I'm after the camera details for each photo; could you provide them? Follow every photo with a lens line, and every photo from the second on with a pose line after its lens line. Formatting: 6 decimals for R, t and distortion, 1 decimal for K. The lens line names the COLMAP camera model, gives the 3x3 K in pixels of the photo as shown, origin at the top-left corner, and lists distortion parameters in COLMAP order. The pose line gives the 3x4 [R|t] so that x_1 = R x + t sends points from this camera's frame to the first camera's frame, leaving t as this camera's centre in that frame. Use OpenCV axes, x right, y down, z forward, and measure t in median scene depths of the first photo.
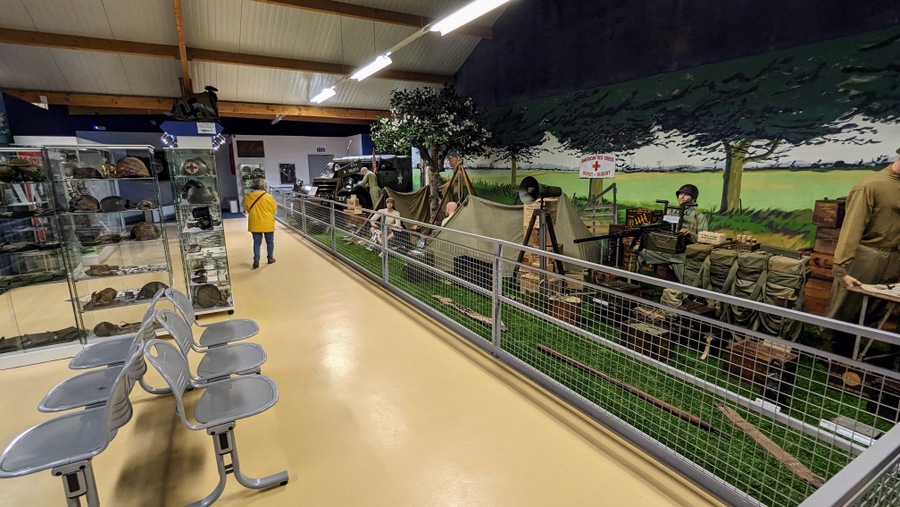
lens RADIAL K [[426.0, 0, 450.0], [0, 426.0, 253.5], [0, 0, 1]] dist [0.002208, -0.000899]
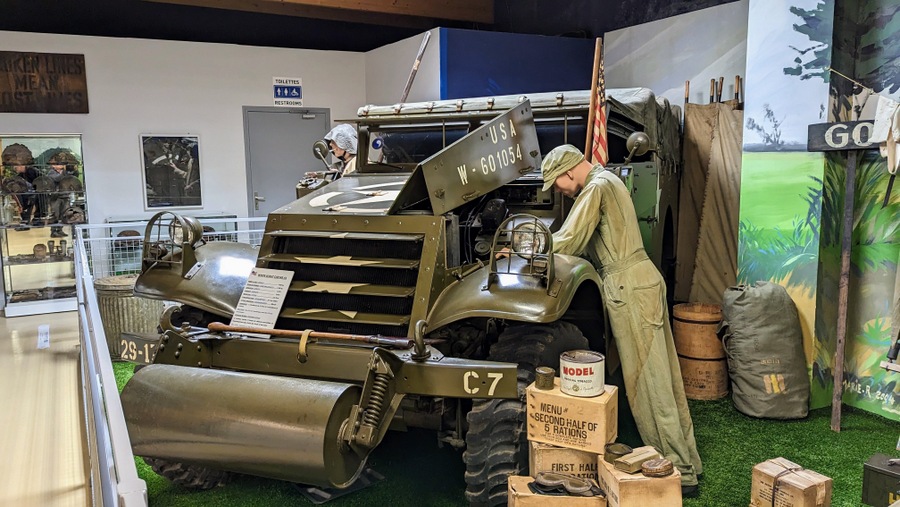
lens RADIAL K [[643.6, 0, 450.0], [0, 643.6, 253.5], [0, 0, 1]] dist [0.008360, 0.001815]
pose [[0.999799, 0.001690, -0.019989, -0.244102], [-0.002574, 0.999014, -0.044318, -0.149154], [0.019894, 0.044360, 0.998817, 0.753427]]
